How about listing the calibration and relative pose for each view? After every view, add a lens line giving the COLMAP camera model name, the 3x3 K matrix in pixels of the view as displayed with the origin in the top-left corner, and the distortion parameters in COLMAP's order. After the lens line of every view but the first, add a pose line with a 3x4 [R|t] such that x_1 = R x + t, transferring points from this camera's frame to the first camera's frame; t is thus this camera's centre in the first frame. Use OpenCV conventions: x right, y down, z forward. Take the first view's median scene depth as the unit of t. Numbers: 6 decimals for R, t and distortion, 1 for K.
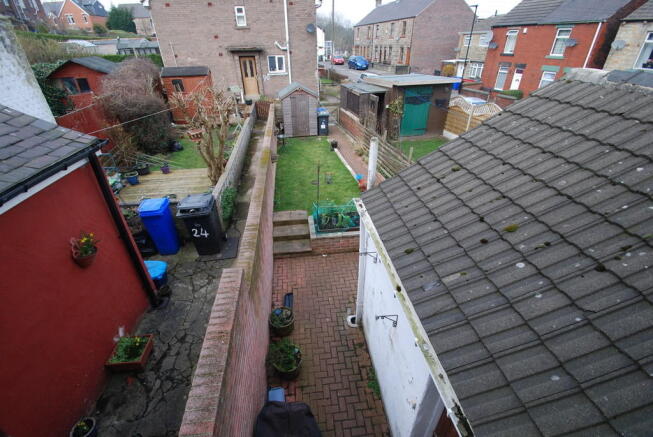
lens RADIAL K [[285.8, 0, 323.2], [0, 285.8, 225.8], [0, 0, 1]] dist [0.003235, -0.014523]
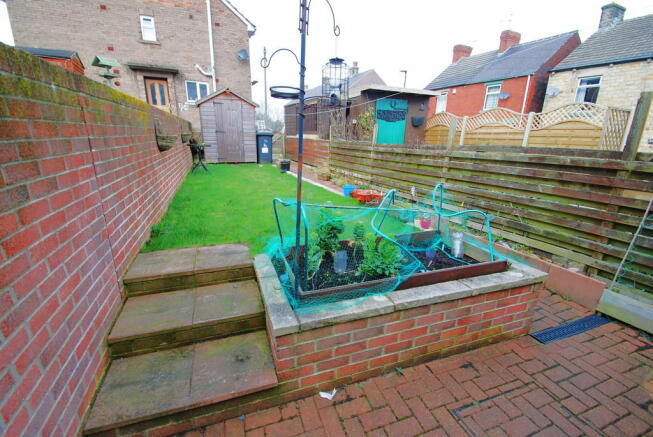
lens RADIAL K [[285.8, 0, 323.2], [0, 285.8, 225.8], [0, 0, 1]] dist [0.003235, -0.014523]
pose [[0.973017, -0.033632, 0.228270, -0.023372], [0.091128, 0.964906, -0.246277, 0.009516], [-0.211976, 0.260434, 0.941934, 0.321704]]
